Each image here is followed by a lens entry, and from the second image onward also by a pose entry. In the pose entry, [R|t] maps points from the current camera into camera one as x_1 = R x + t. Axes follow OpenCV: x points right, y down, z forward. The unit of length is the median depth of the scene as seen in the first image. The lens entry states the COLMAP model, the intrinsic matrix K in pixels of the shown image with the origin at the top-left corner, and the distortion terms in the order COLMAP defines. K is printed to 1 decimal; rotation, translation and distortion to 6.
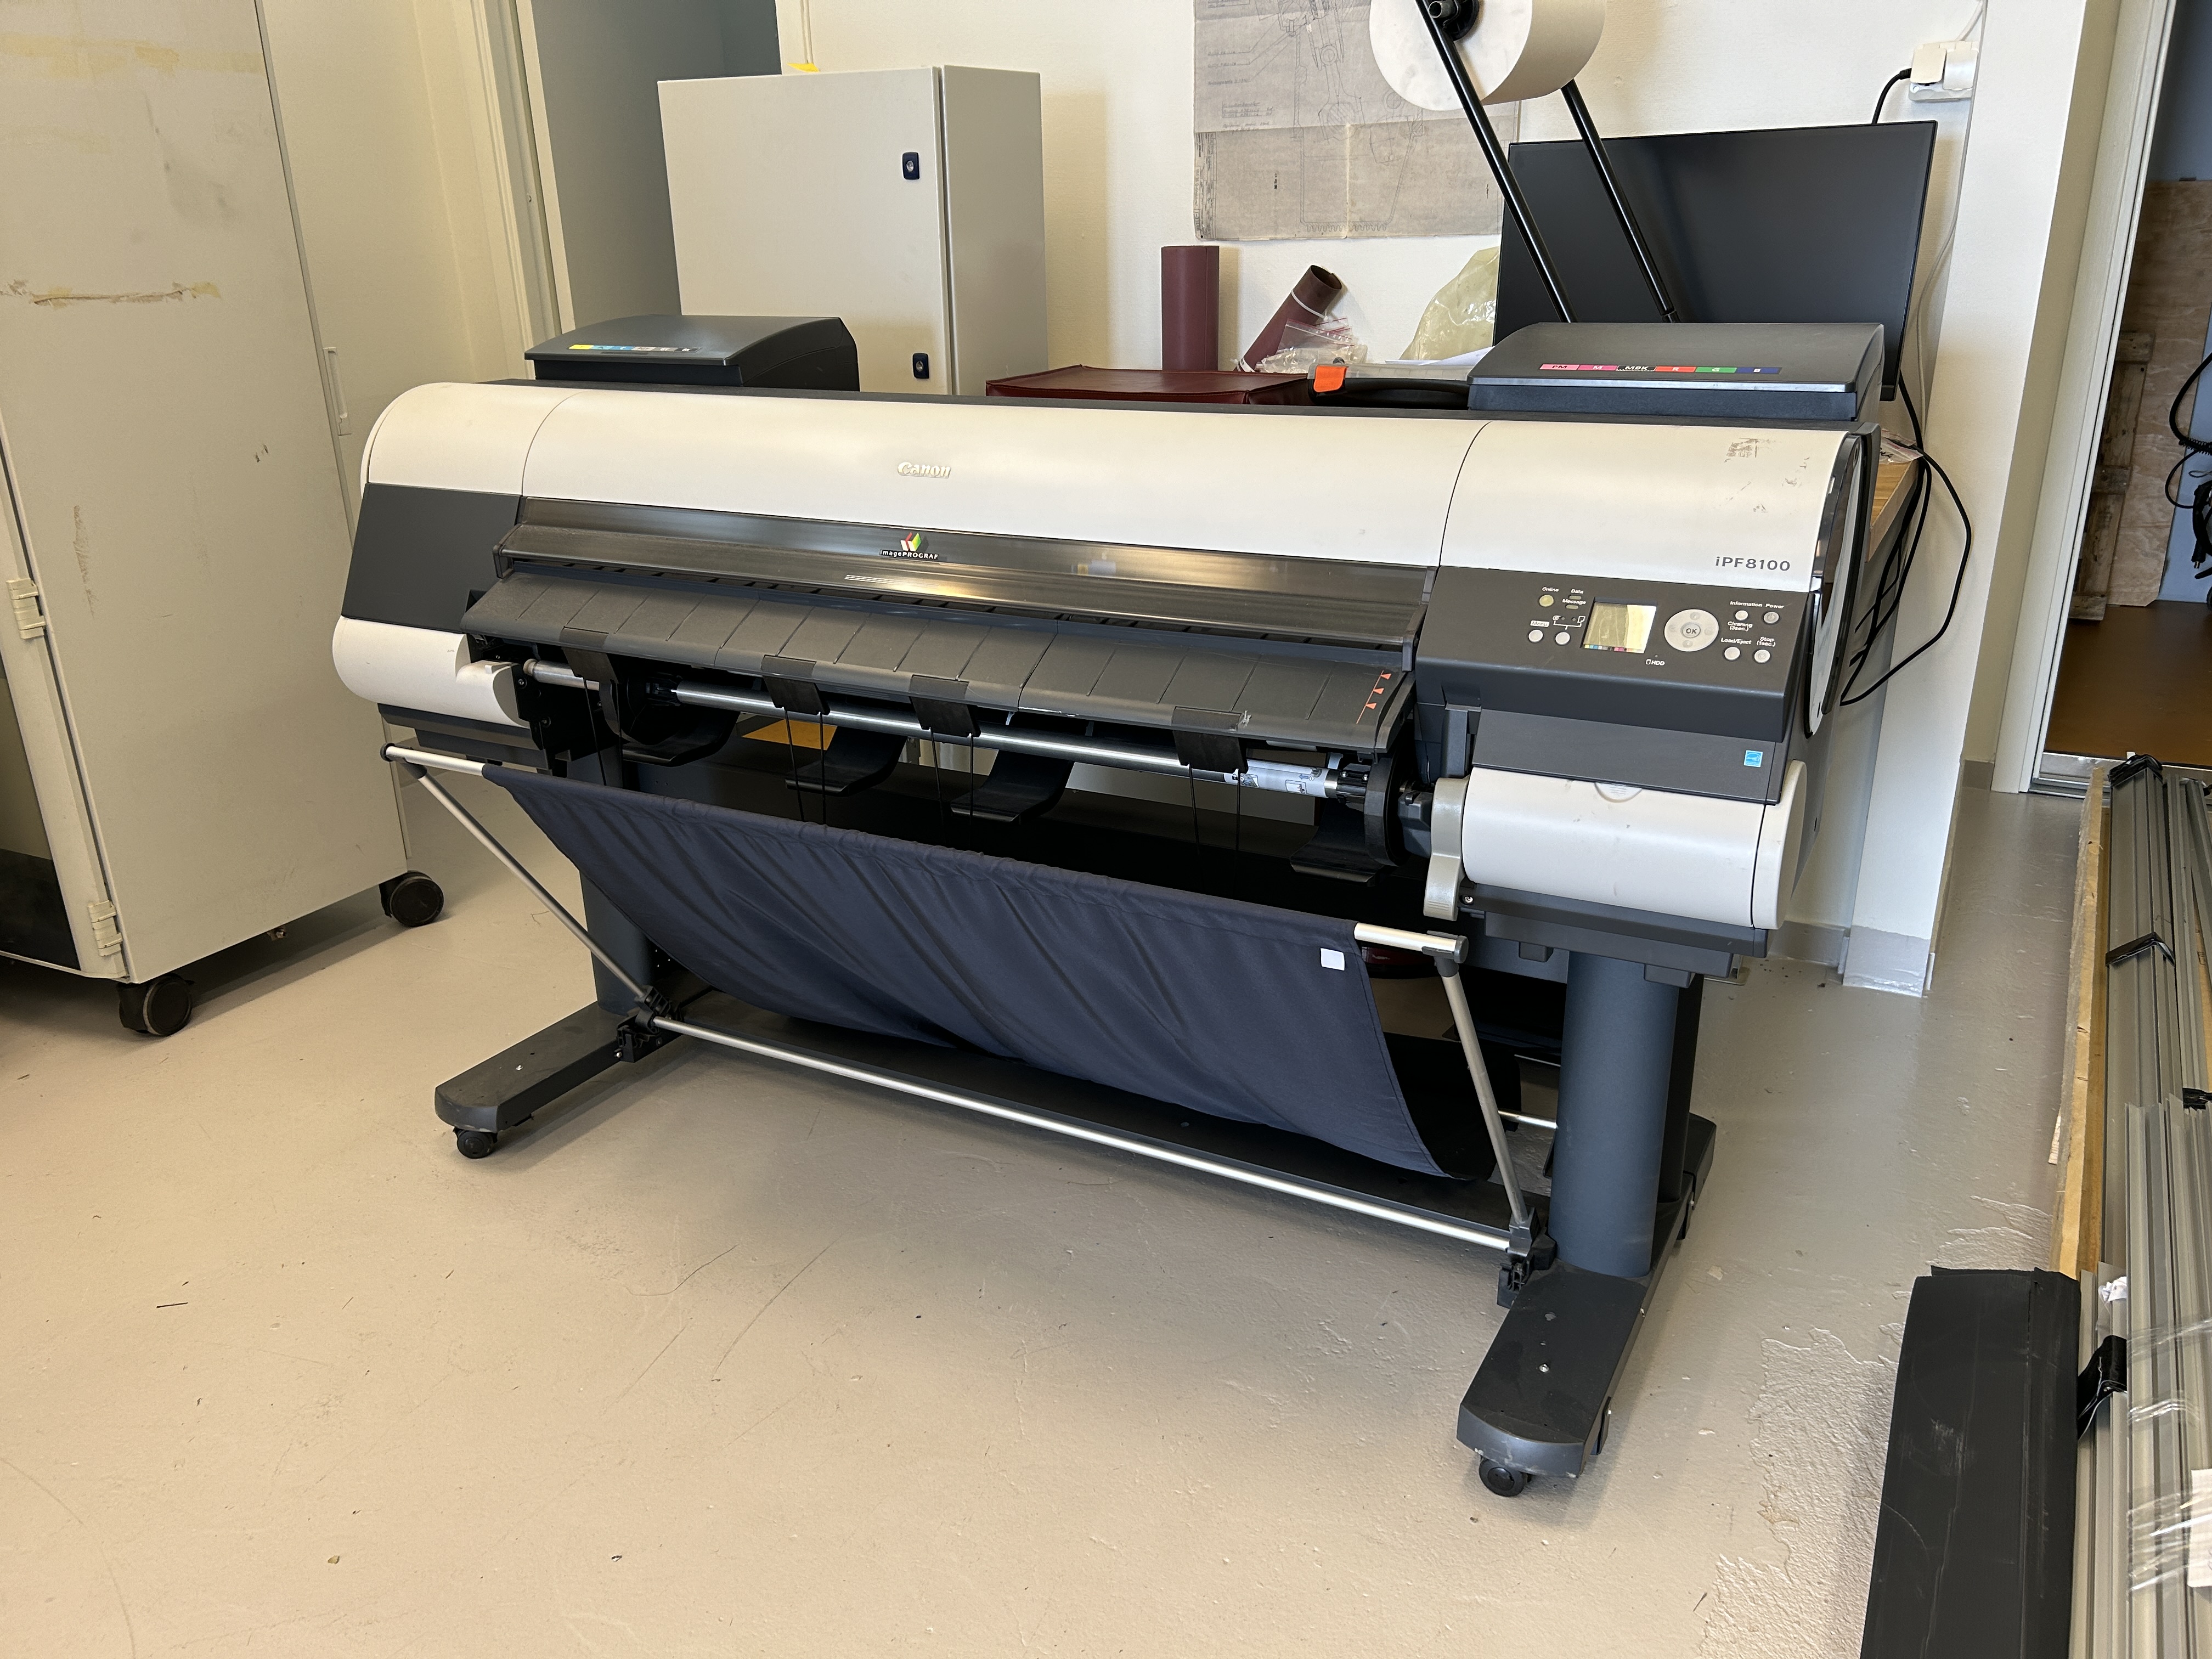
lens RADIAL K [[1702.7, 0, 1111.0], [0, 1702.7, 825.0], [0, 0, 1]] dist [0.035718, -0.040890]
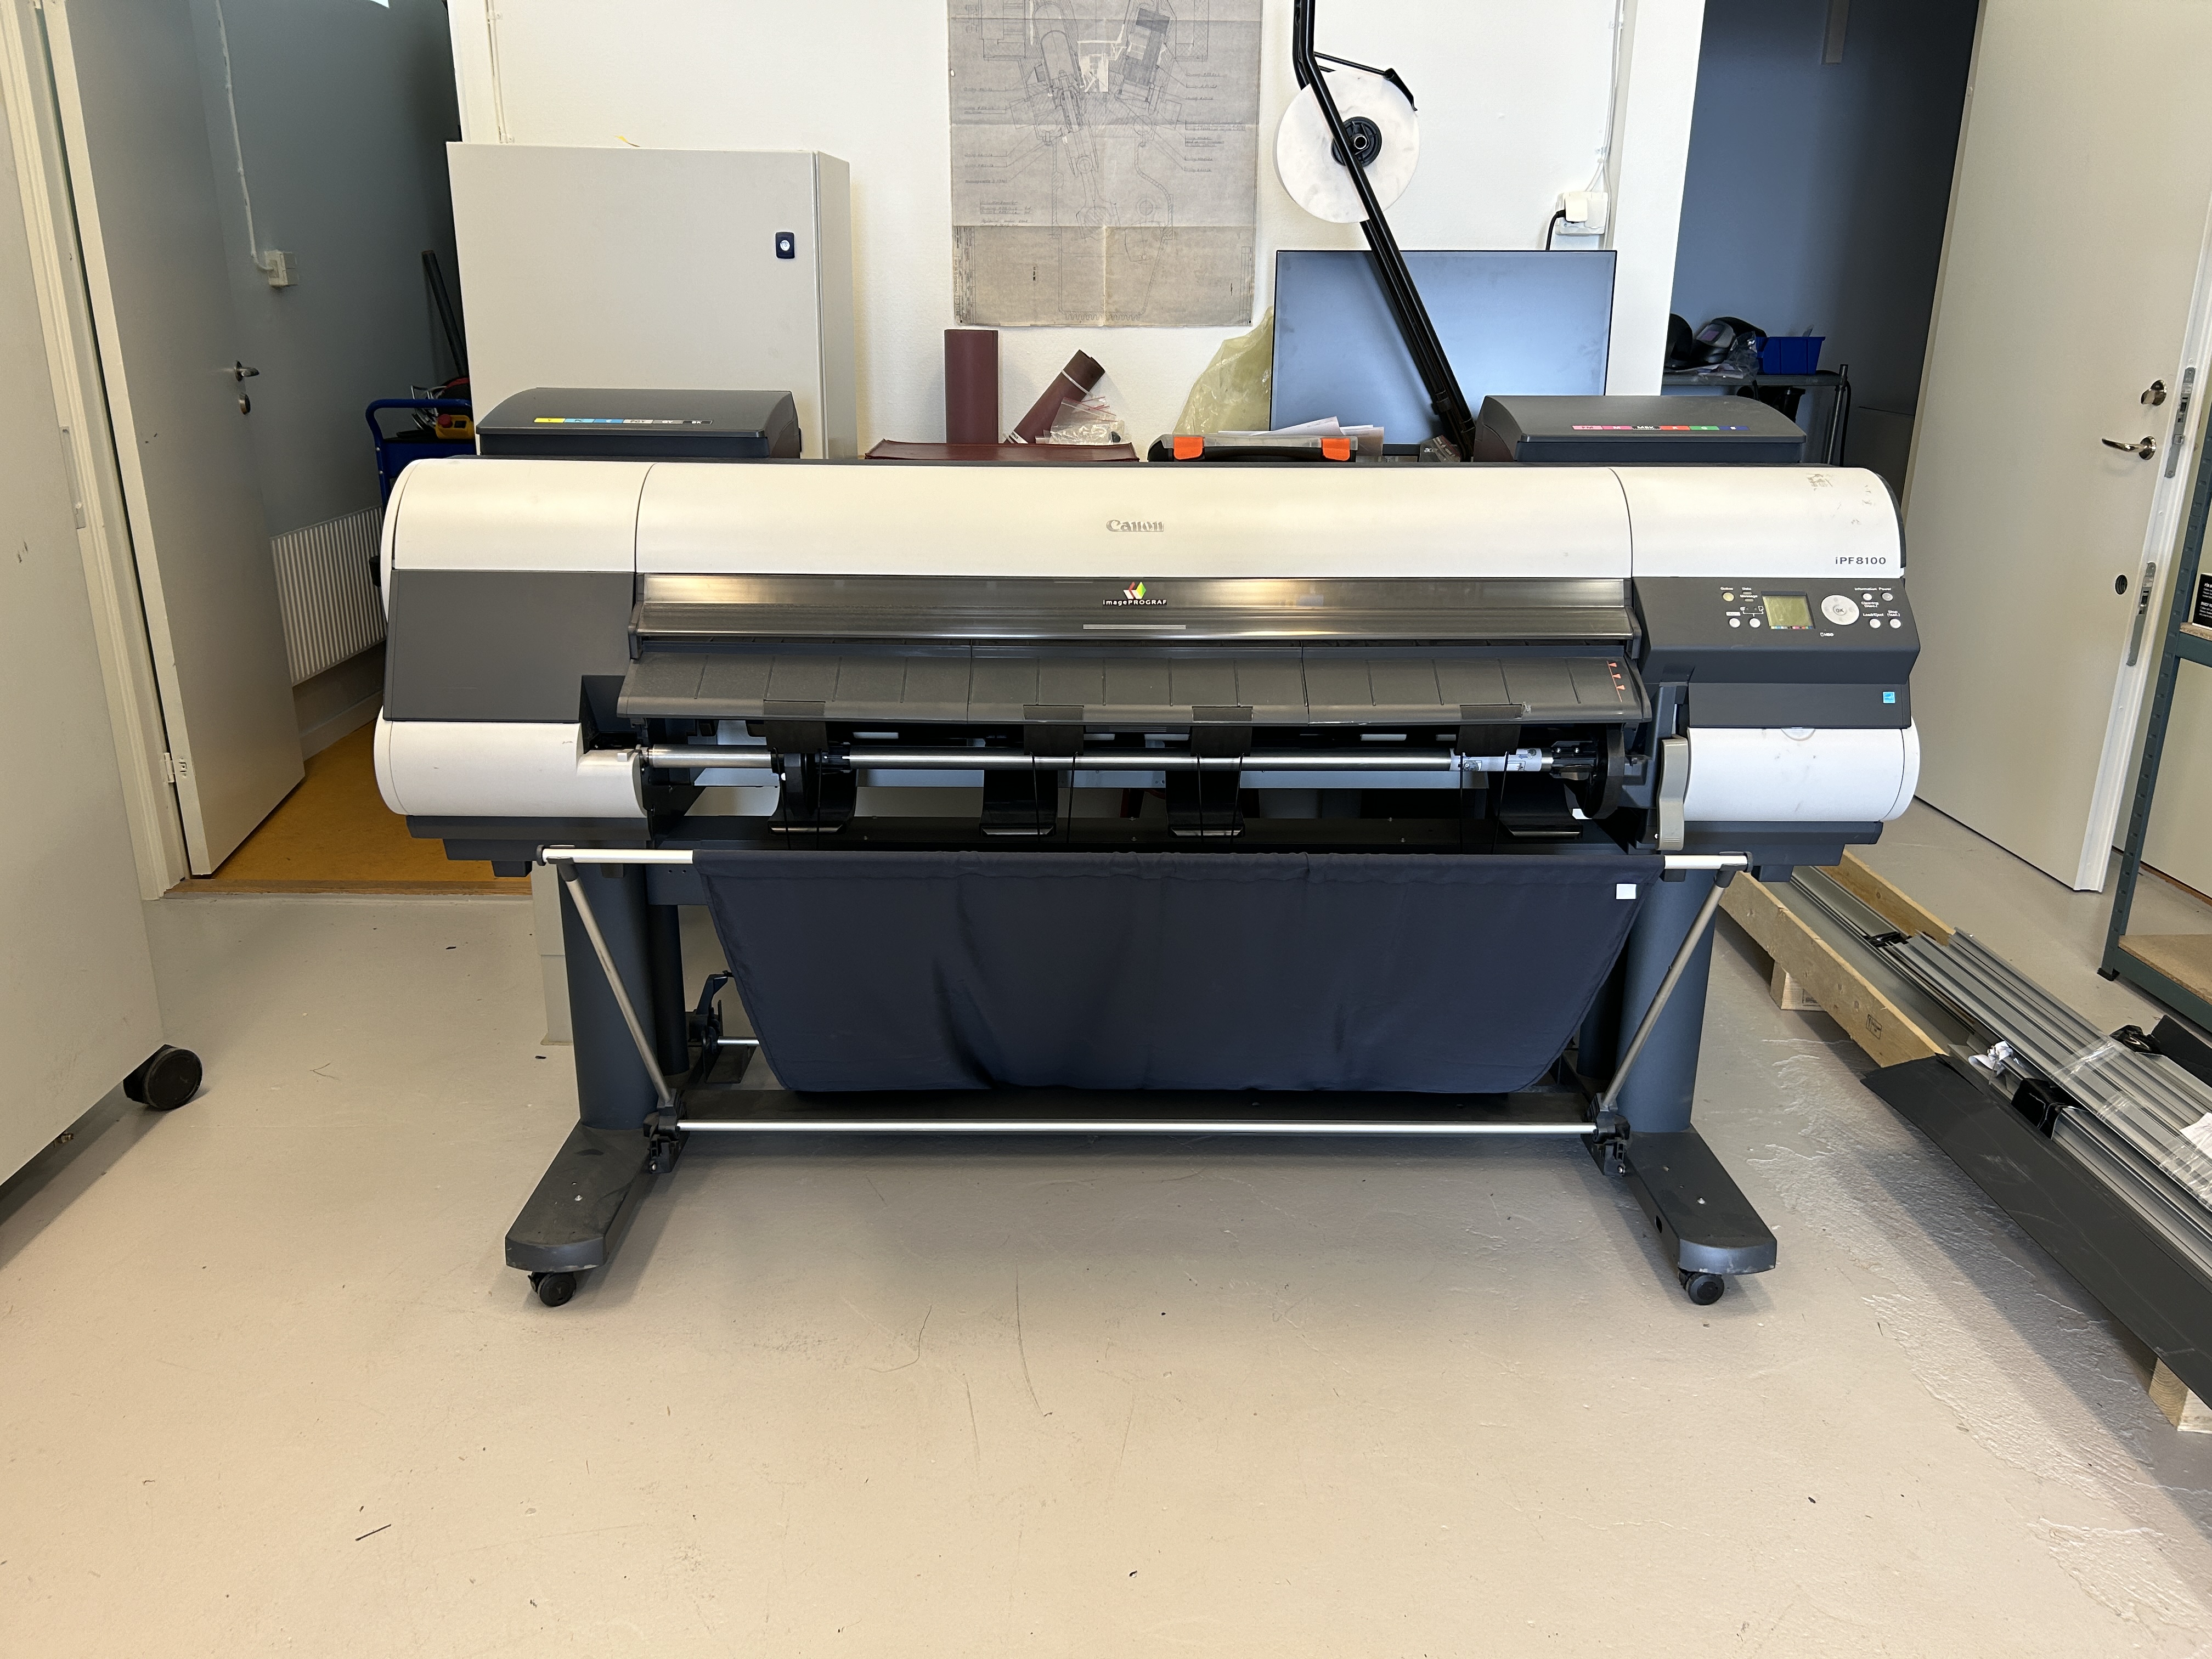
lens RADIAL K [[1702.7, 0, 1111.0], [0, 1702.7, 825.0], [0, 0, 1]] dist [0.035718, -0.040890]
pose [[0.870064, -0.116636, 0.478942, -0.497519], [0.140257, 0.990020, -0.013700, -0.003283], [-0.472565, 0.079095, 0.877740, 0.045962]]
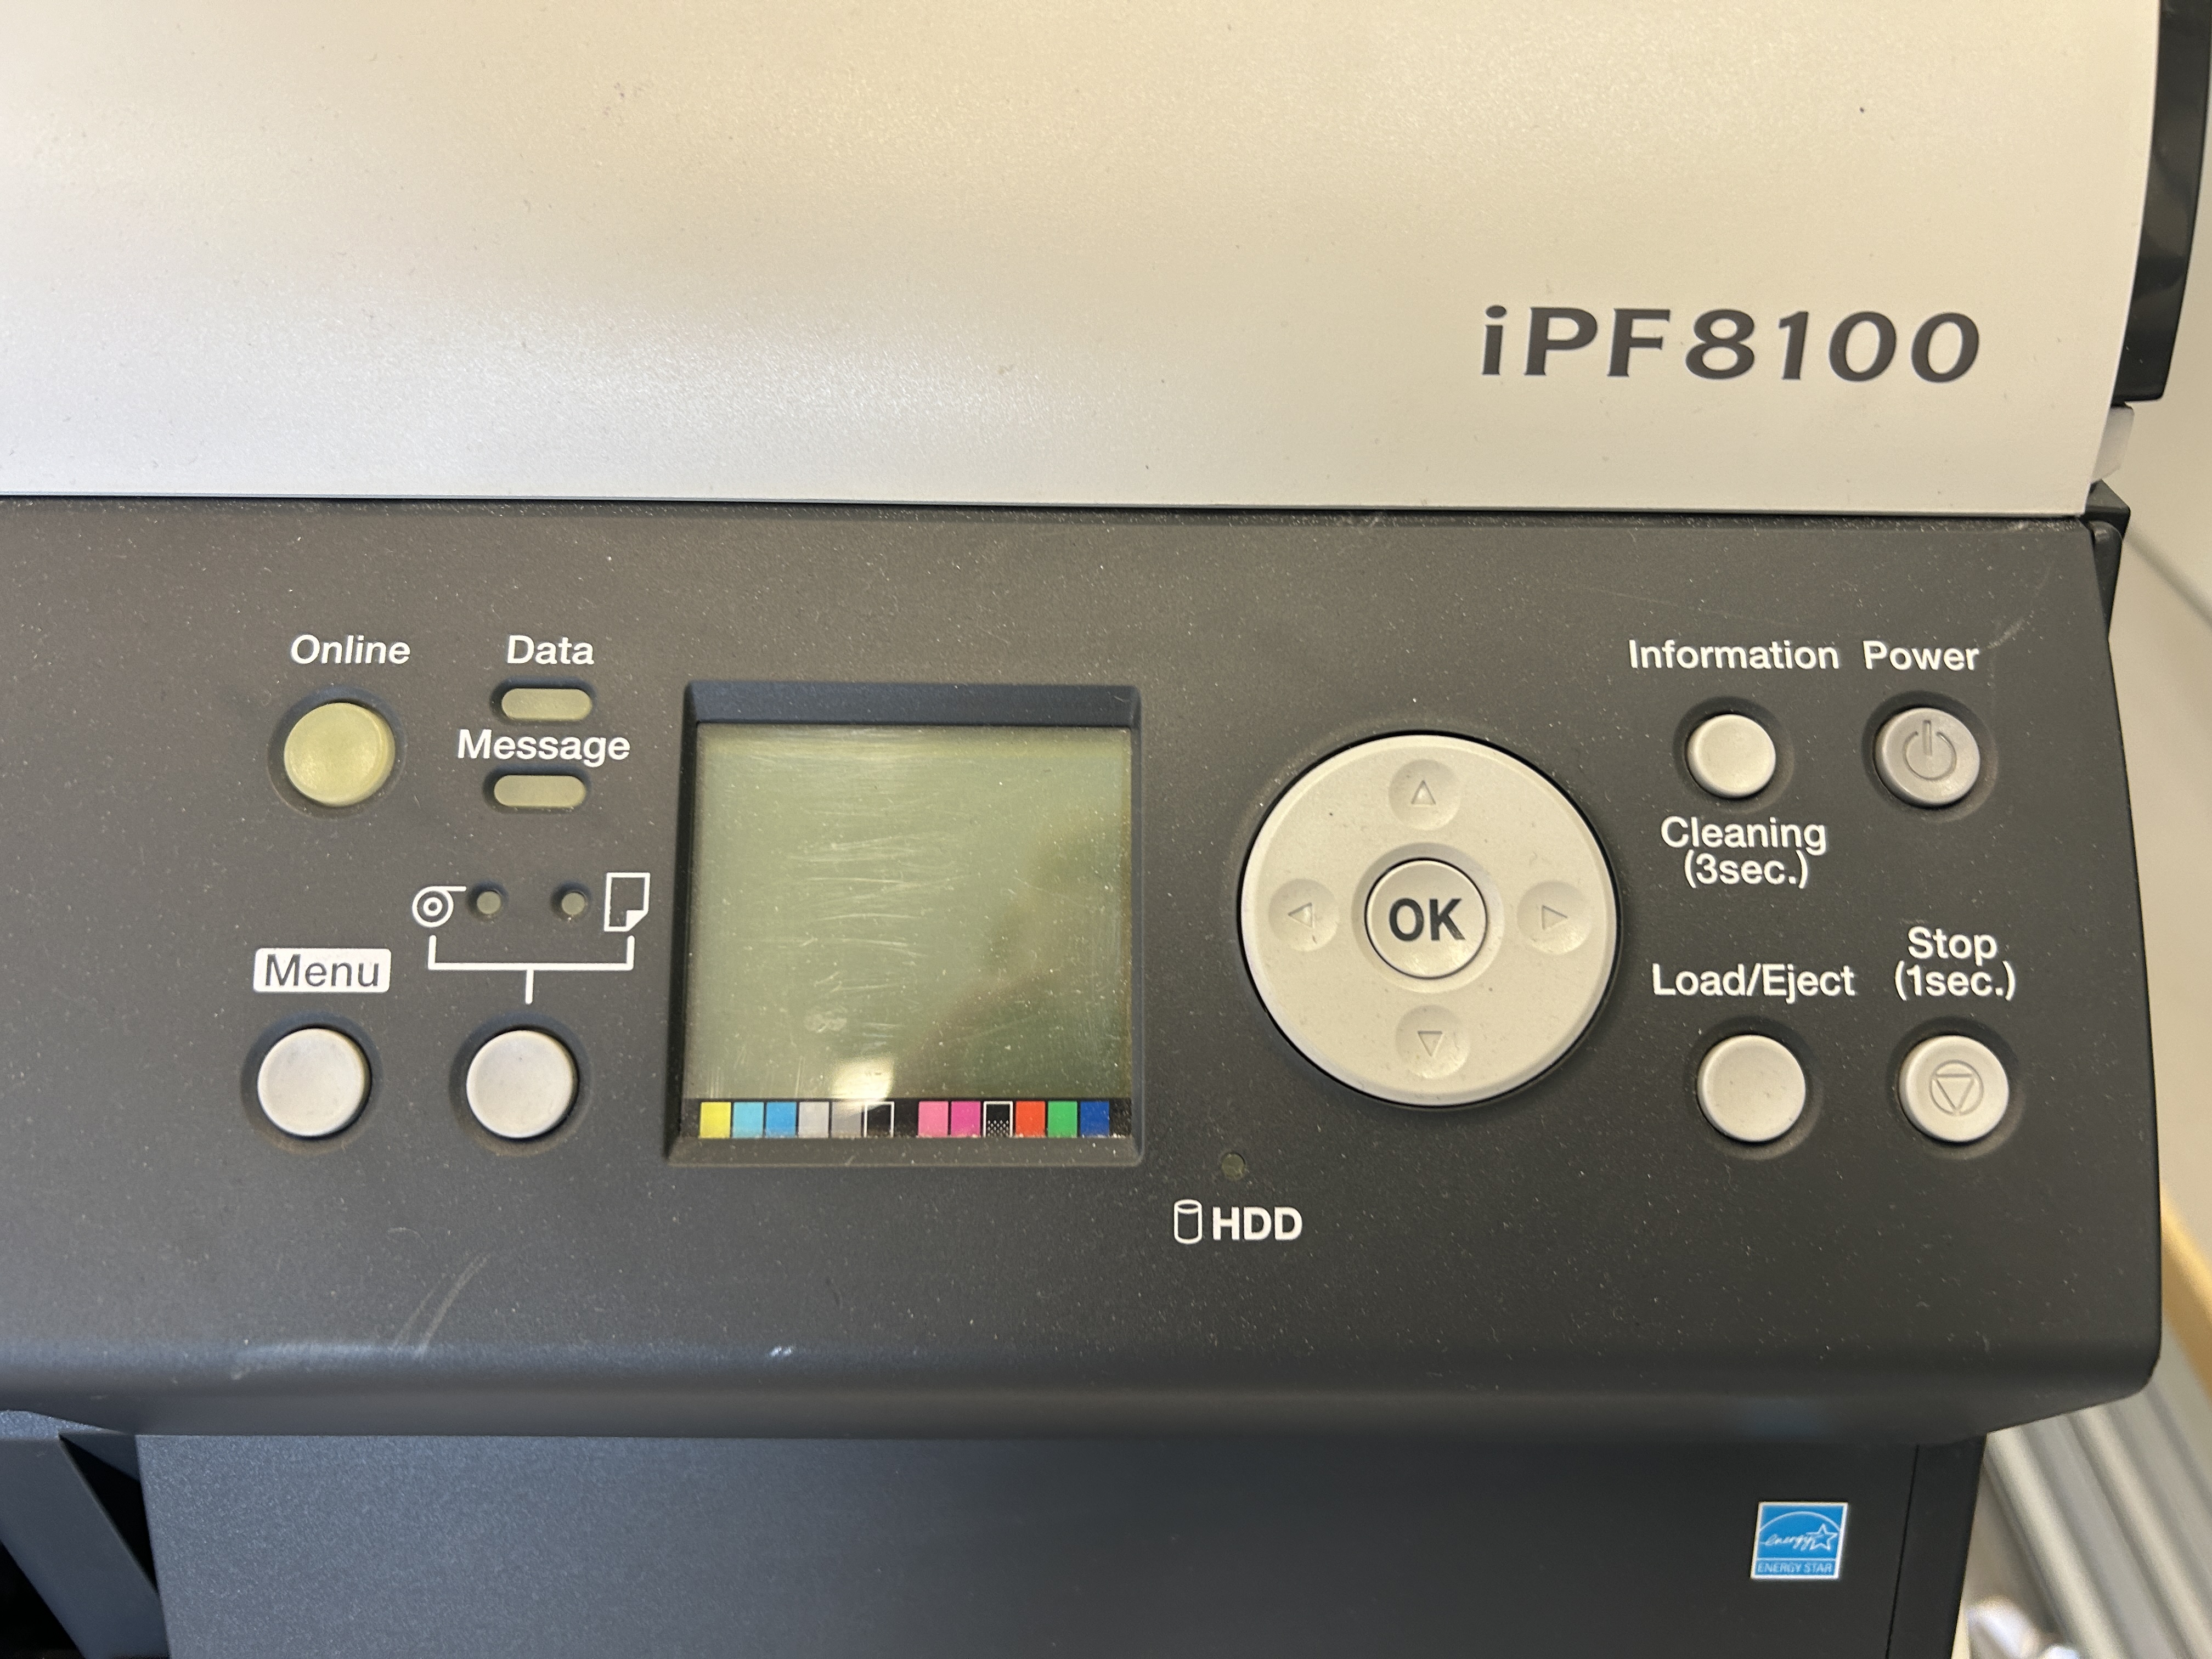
lens RADIAL K [[1702.7, 0, 1111.0], [0, 1702.7, 825.0], [0, 0, 1]] dist [0.035718, -0.040890]
pose [[0.873974, -0.266846, 0.406155, 0.153310], [0.129434, 0.933385, 0.334722, -0.098971], [-0.468419, -0.239968, 0.850294, 0.522127]]
